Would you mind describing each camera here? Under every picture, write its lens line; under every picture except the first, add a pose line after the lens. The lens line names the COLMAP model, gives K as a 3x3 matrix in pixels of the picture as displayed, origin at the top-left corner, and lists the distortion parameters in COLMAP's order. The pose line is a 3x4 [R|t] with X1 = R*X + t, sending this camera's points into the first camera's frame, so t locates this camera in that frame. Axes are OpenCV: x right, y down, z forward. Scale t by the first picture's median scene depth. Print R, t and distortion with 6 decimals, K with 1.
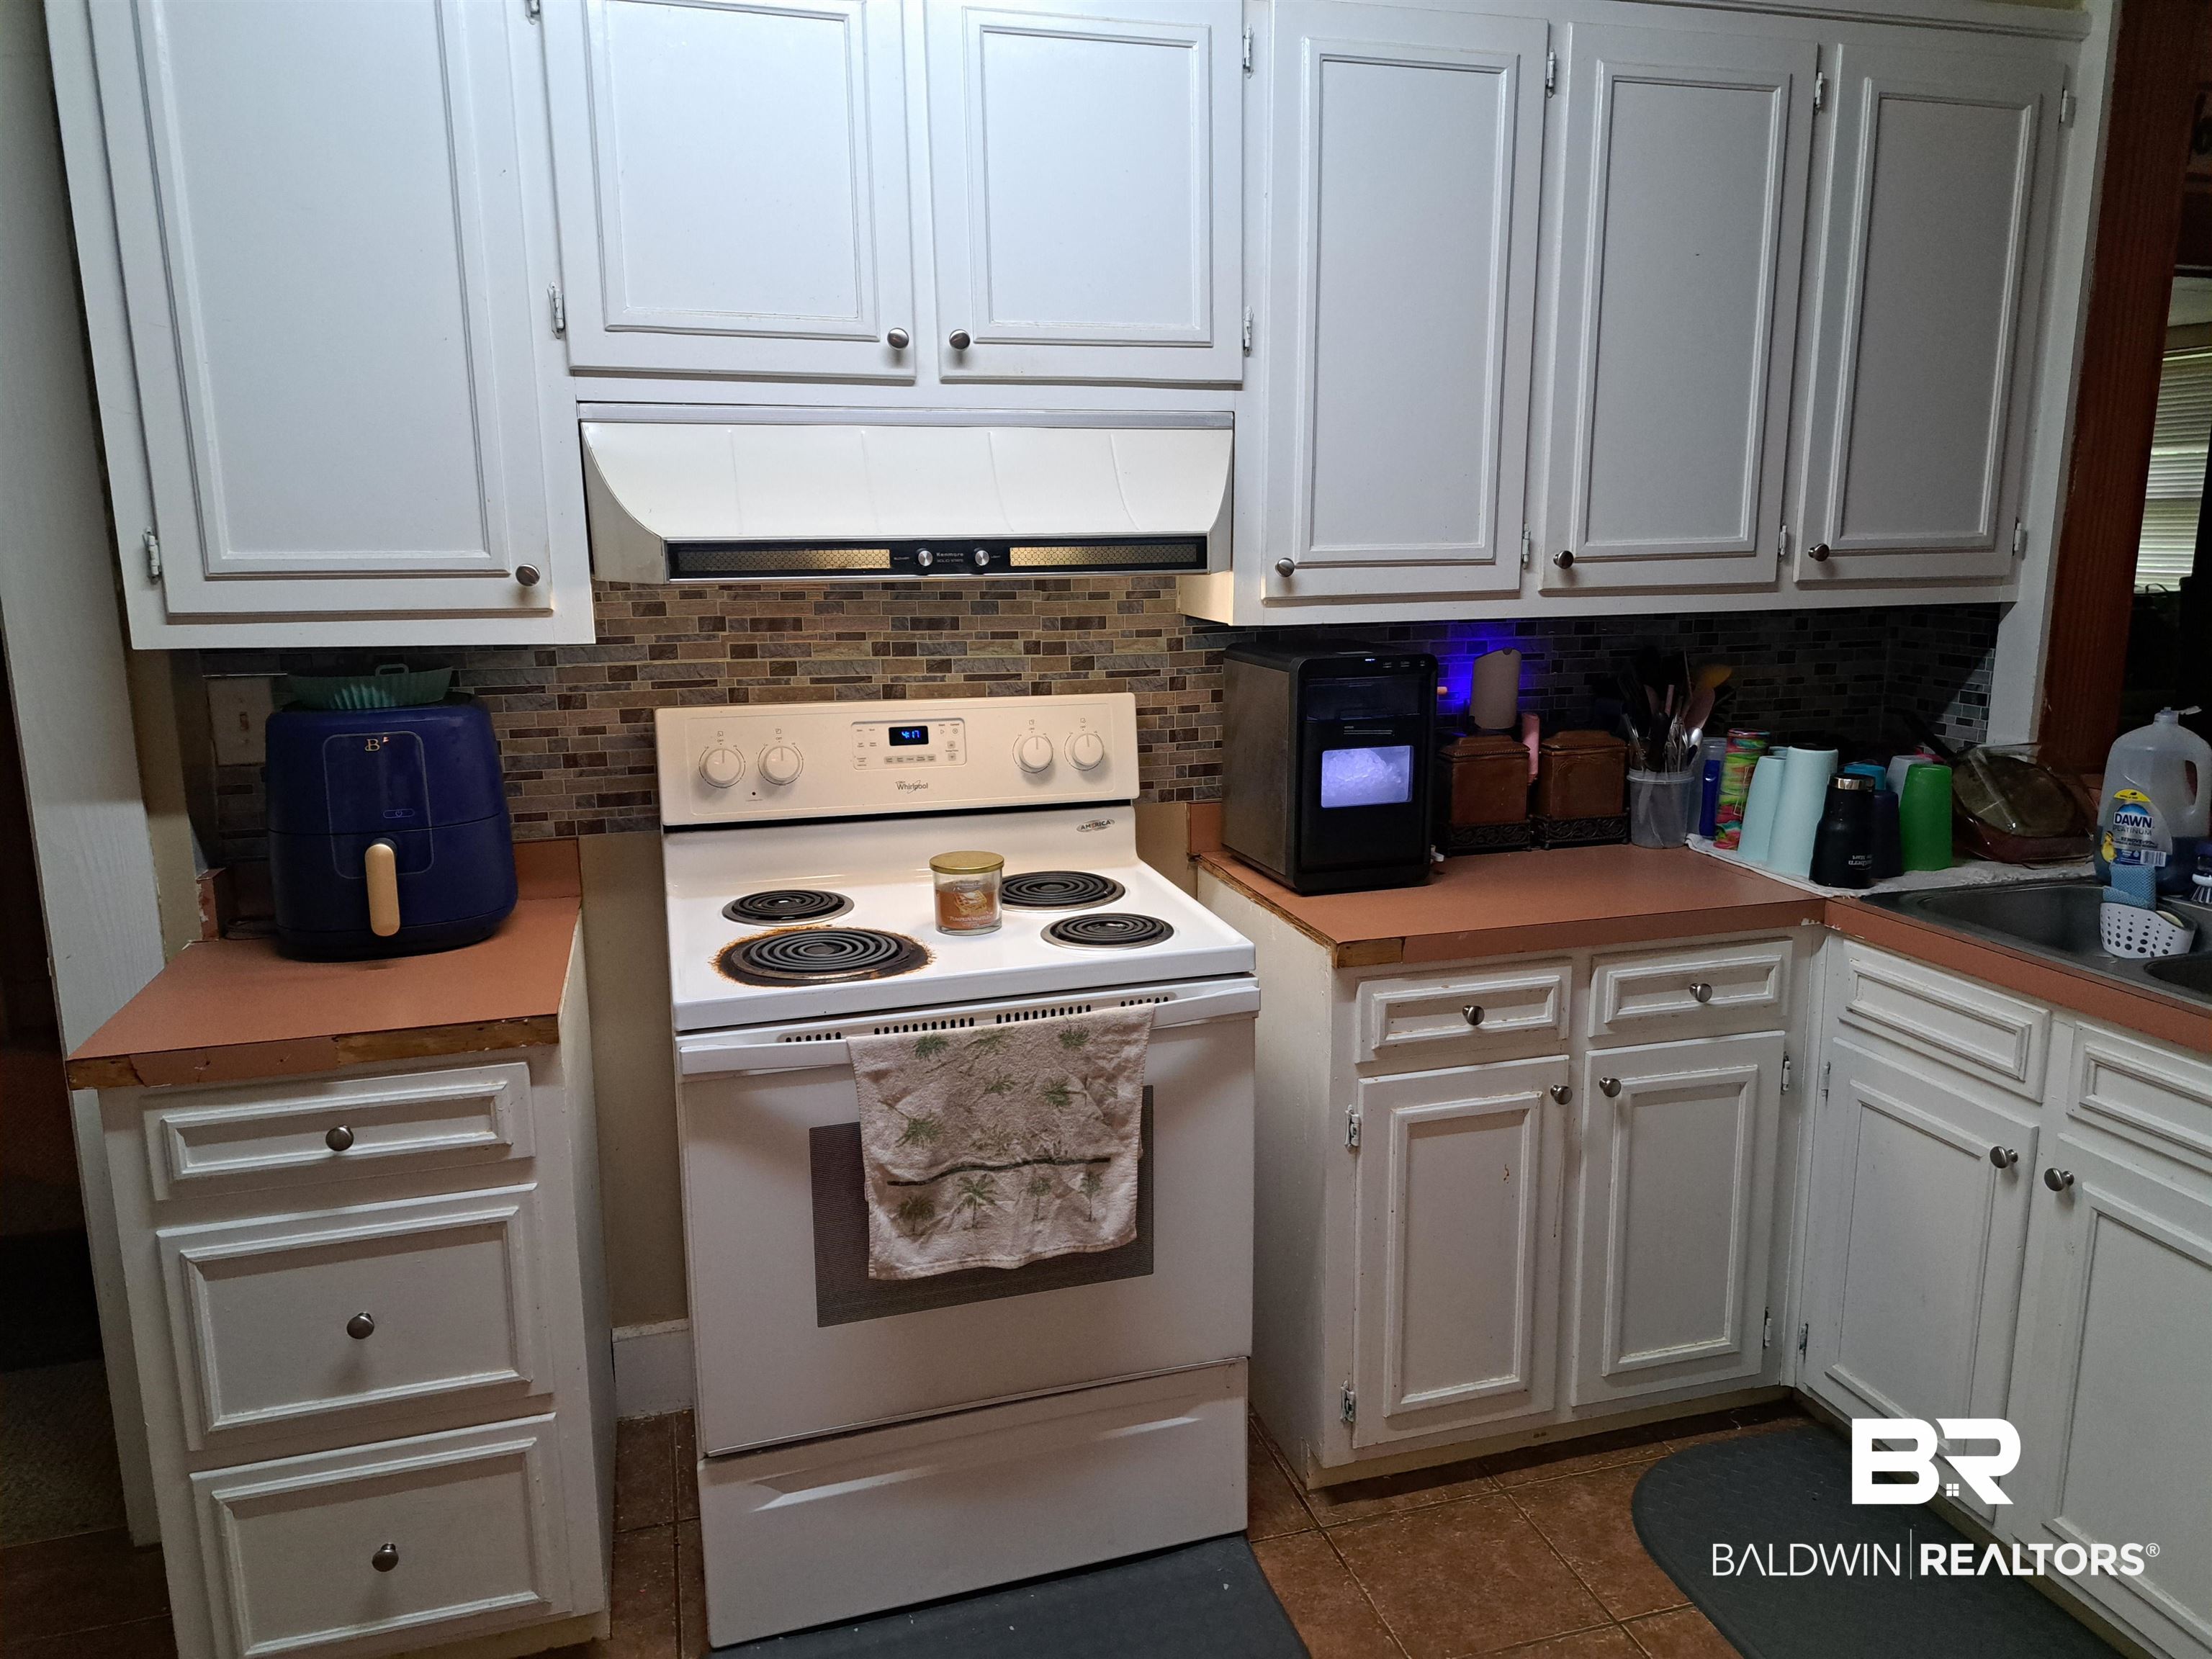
lens RADIAL K [[1542.4, 0, 1112.7], [0, 1542.4, 835.1], [0, 0, 1]] dist [0.006312, 0.000251]
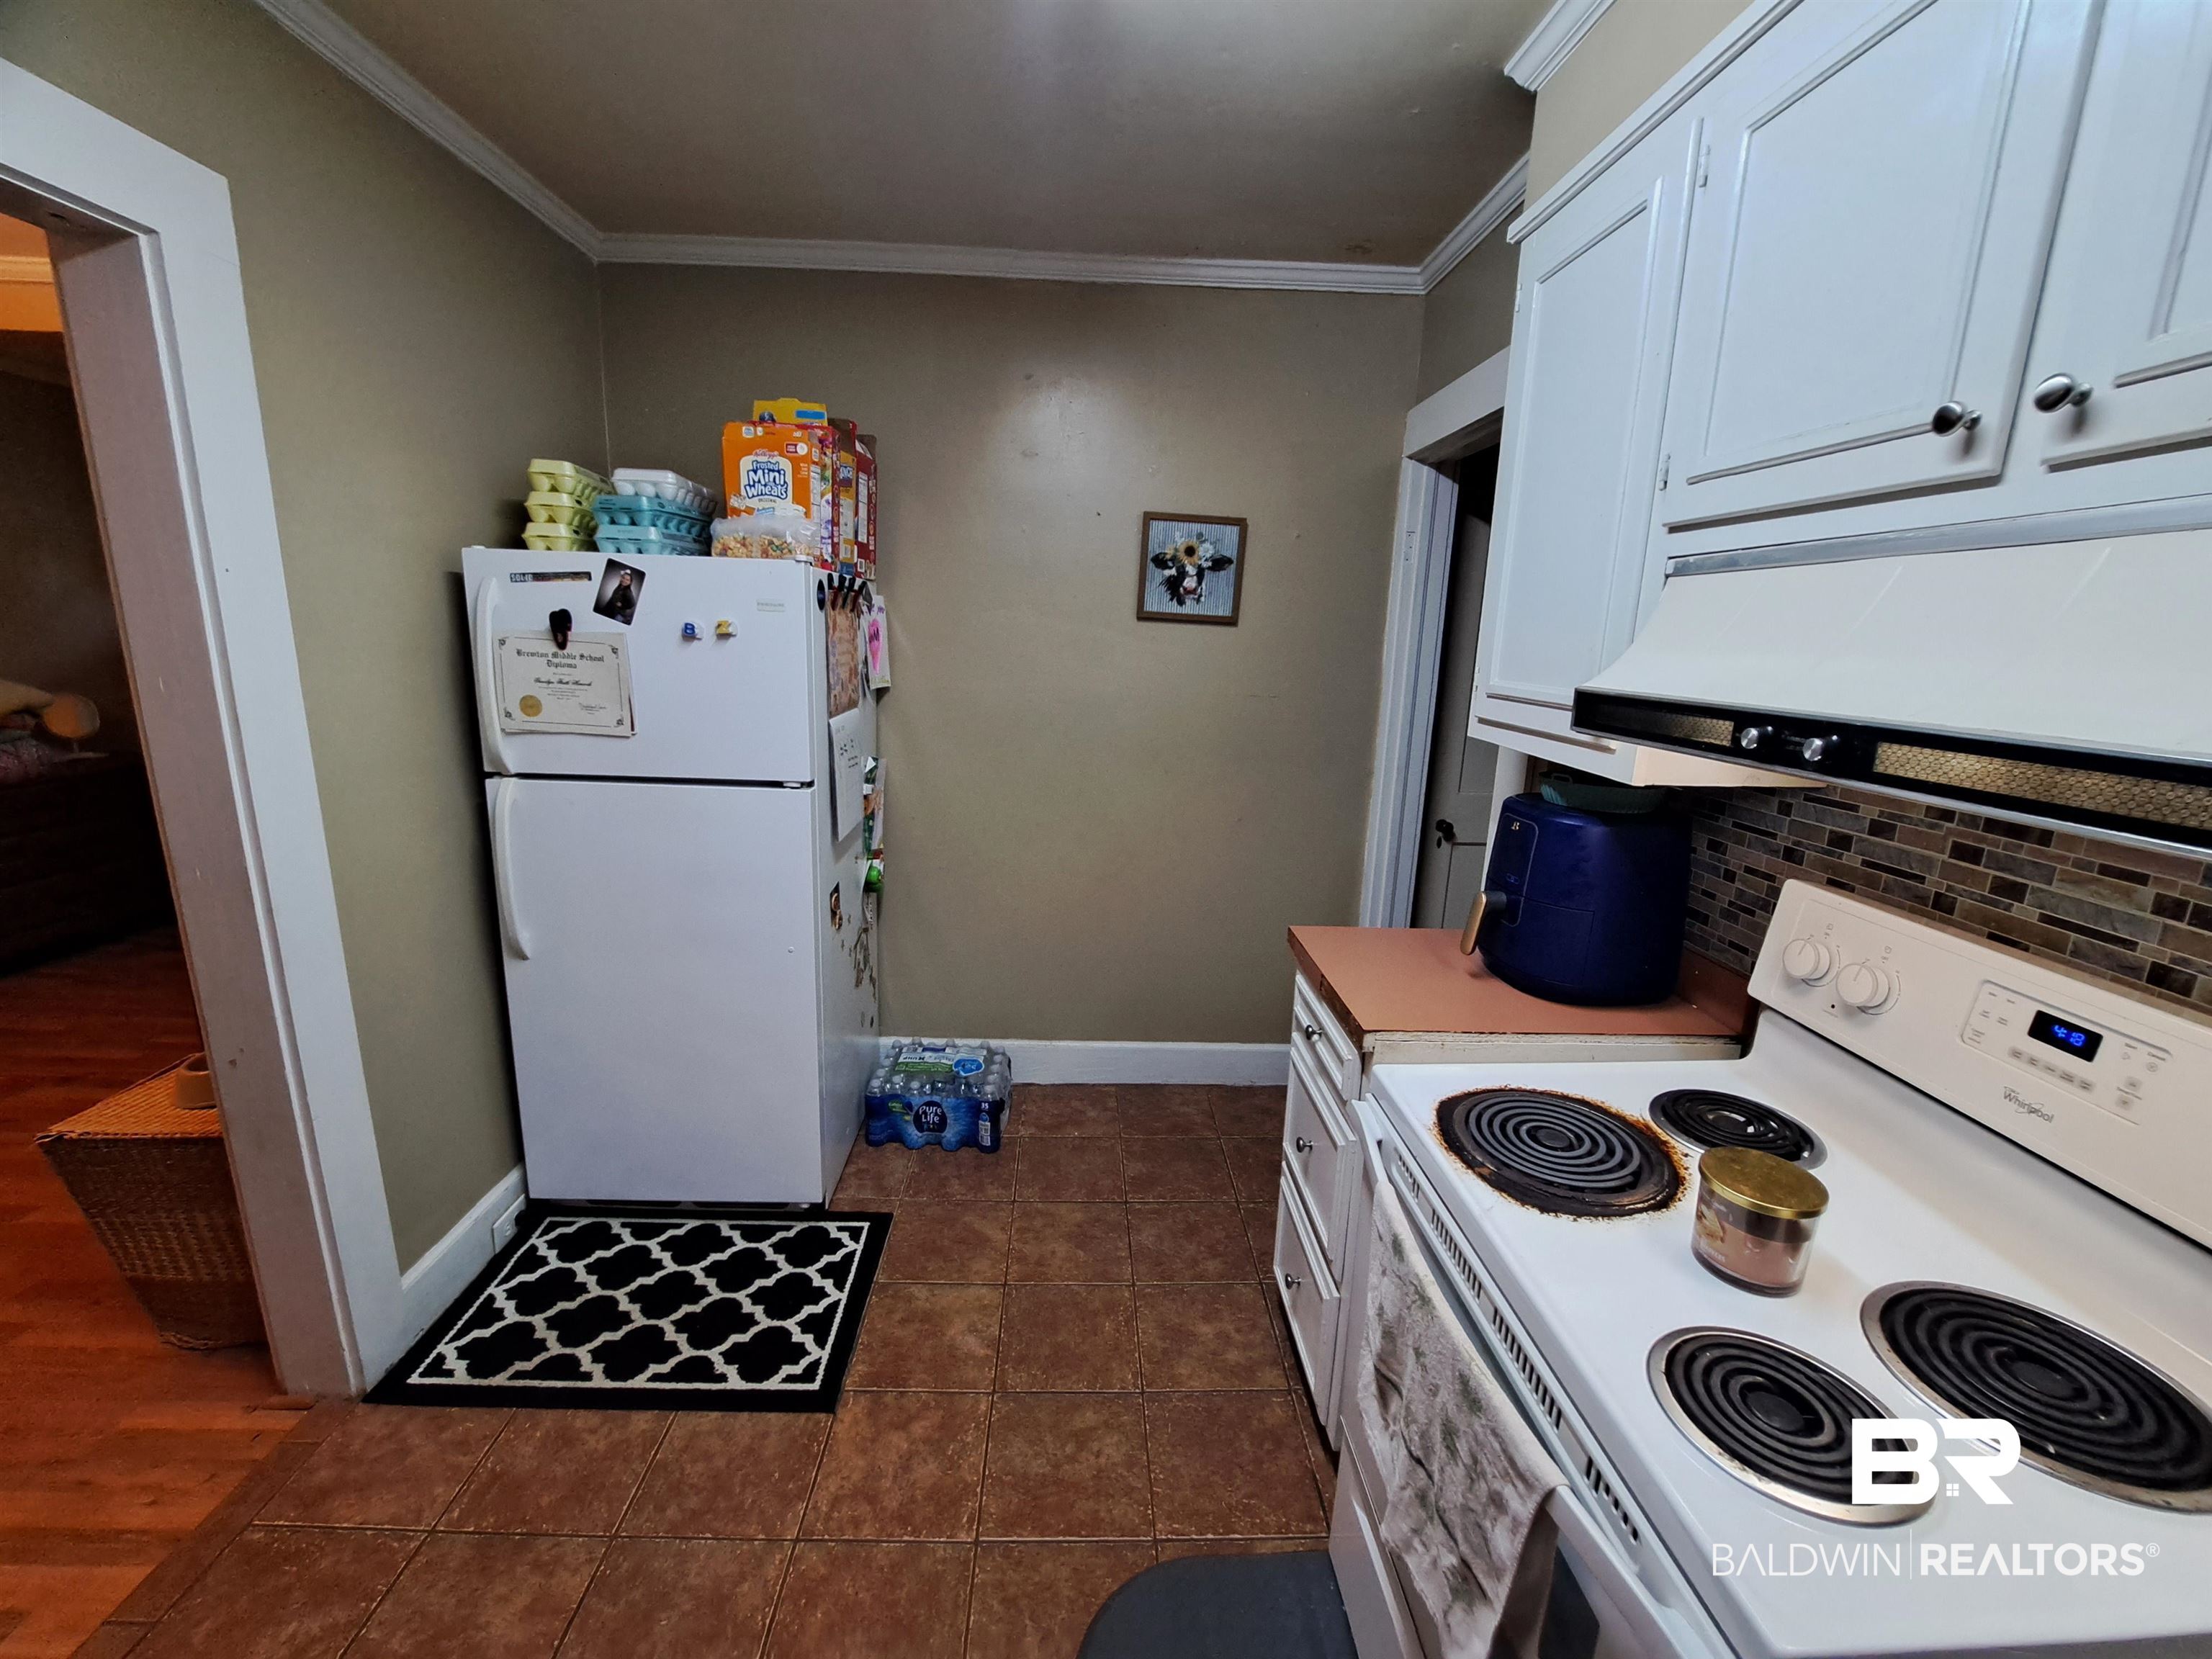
lens RADIAL K [[866.6, 0, 1111.4], [0, 866.6, 819.1], [0, 0, 1]] dist [-0.029233, -0.000306]
pose [[-0.237885, 0.200439, -0.950387, 0.271787], [-0.222614, 0.941178, 0.254218, -0.149250], [0.945438, 0.272044, -0.179272, 0.669185]]
